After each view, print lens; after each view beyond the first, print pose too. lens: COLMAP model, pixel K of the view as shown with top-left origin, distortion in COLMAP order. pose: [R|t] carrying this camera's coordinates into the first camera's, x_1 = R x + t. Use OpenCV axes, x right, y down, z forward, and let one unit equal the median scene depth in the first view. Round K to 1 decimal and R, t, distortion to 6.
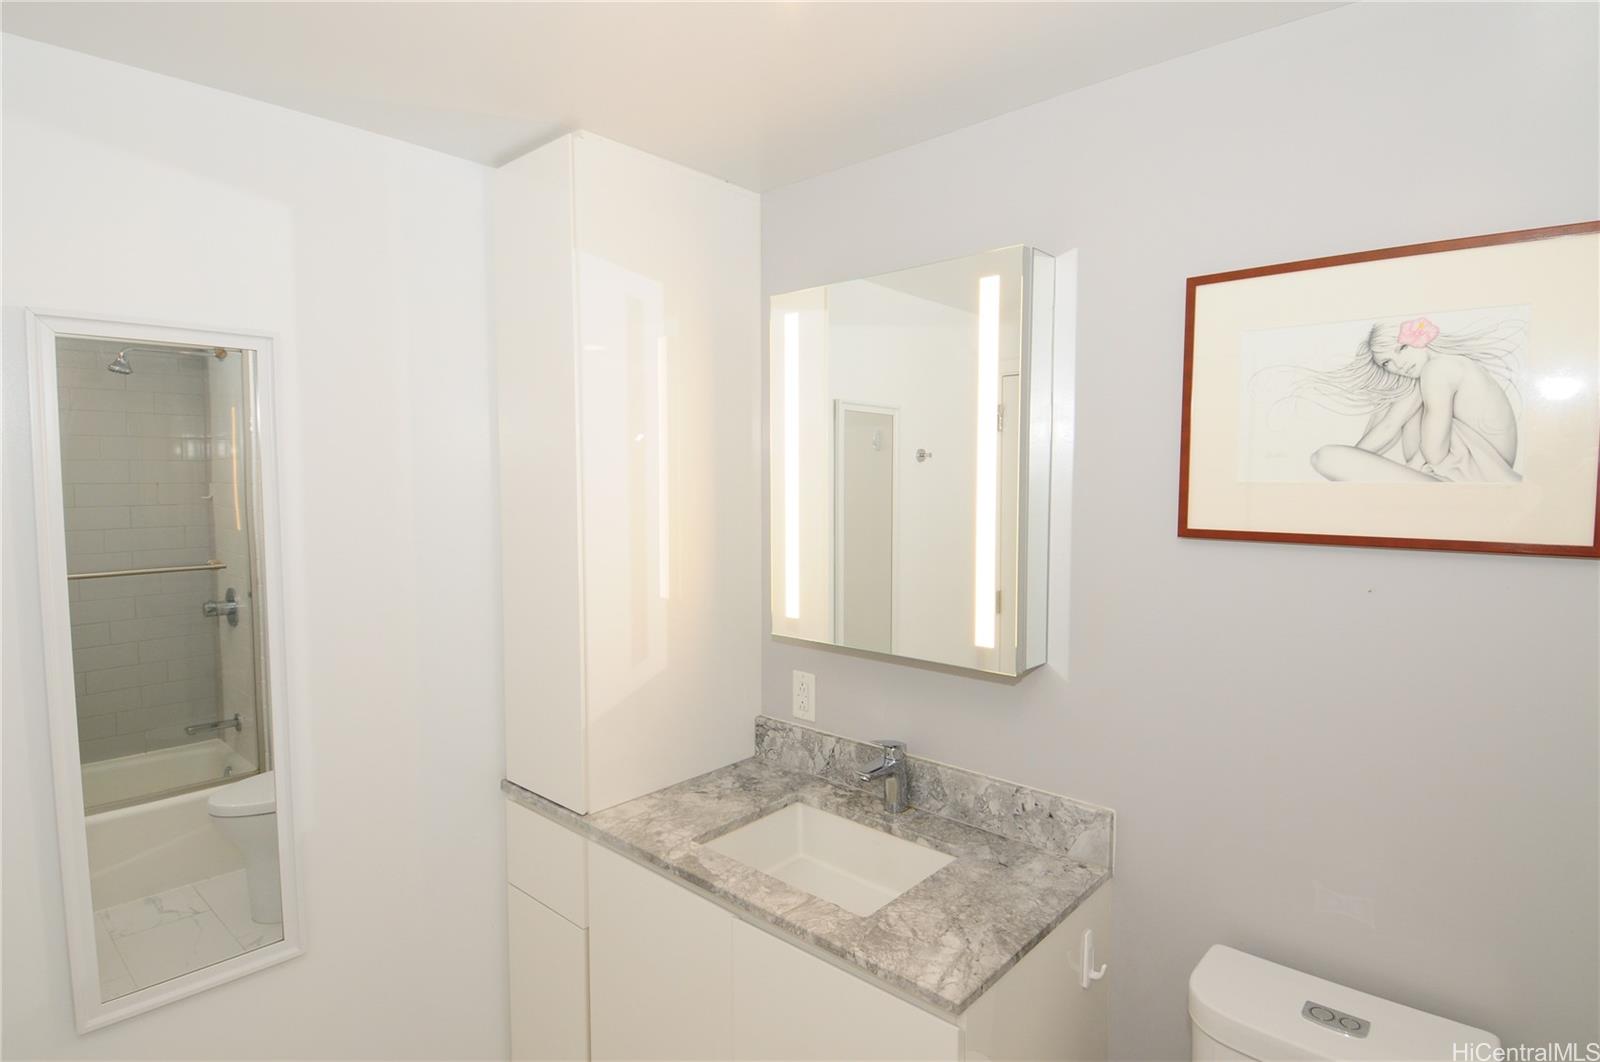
lens RADIAL K [[835.3, 0, 797.7], [0, 835.3, 525.1], [0, 0, 1]] dist [0.020904, -0.032229]
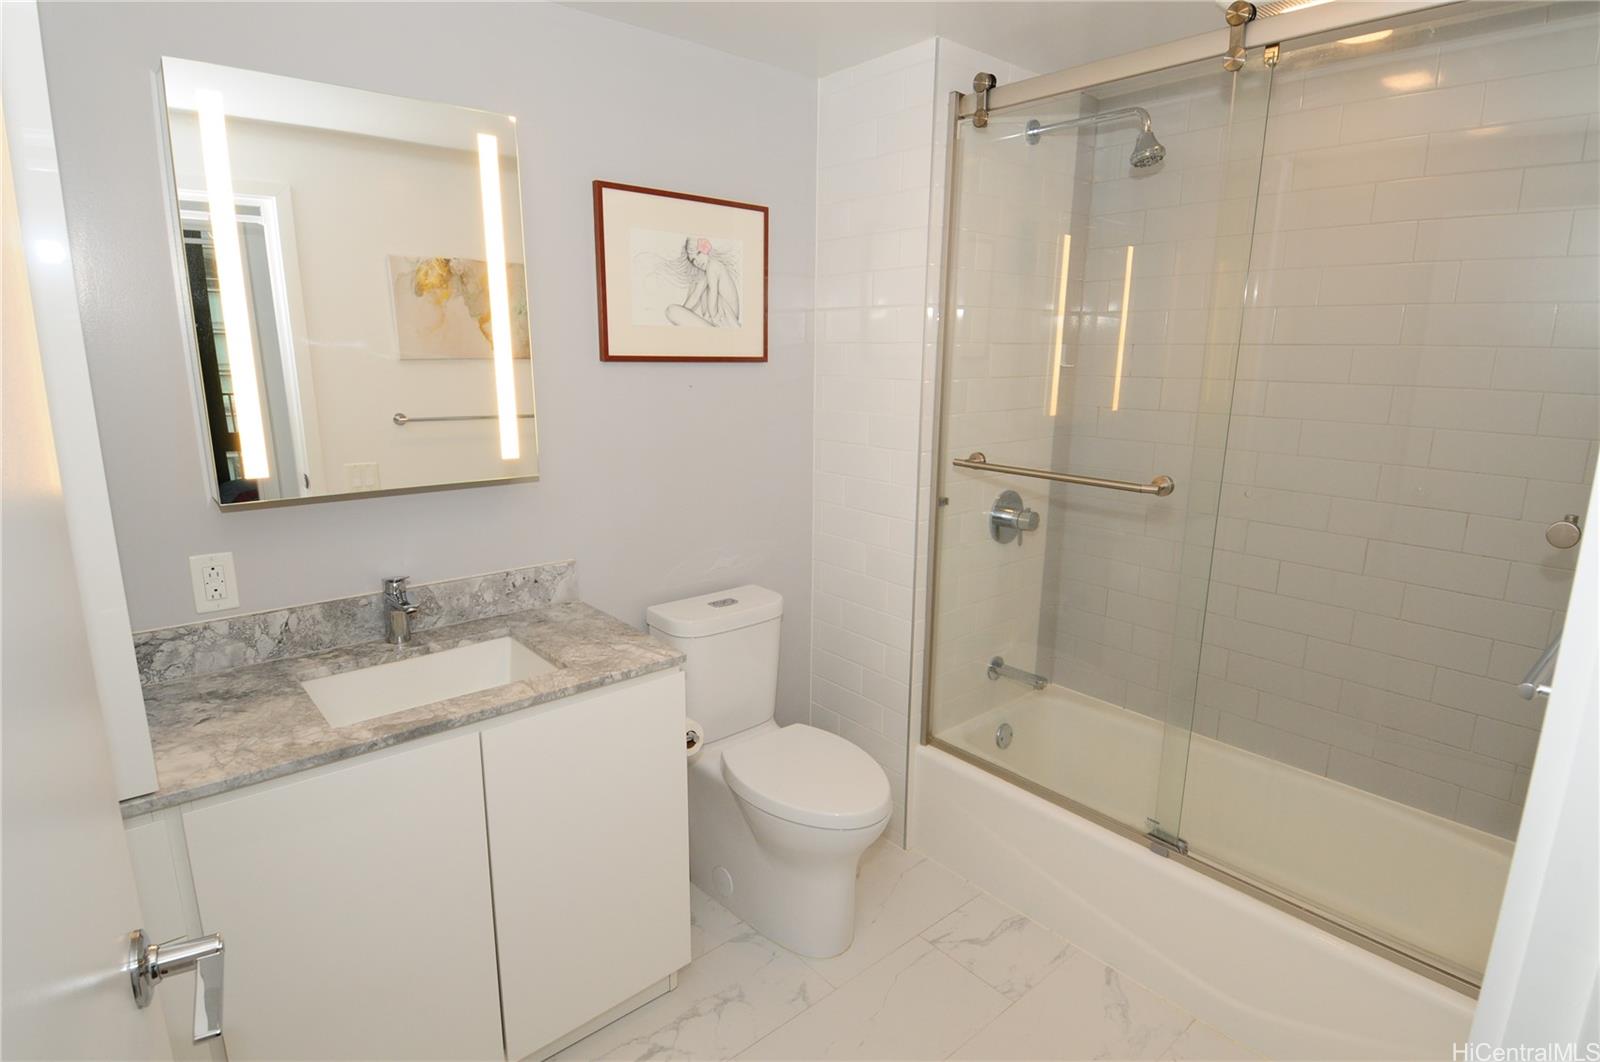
lens RADIAL K [[835.3, 0, 808.9], [0, 835.3, 544.1], [0, 0, 1]] dist [0.020904, -0.032229]
pose [[0.101677, -0.220683, 0.970031, -0.925184], [0.049291, 0.975005, 0.216648, 0.023552], [-0.993596, 0.025786, 0.110013, 0.422908]]
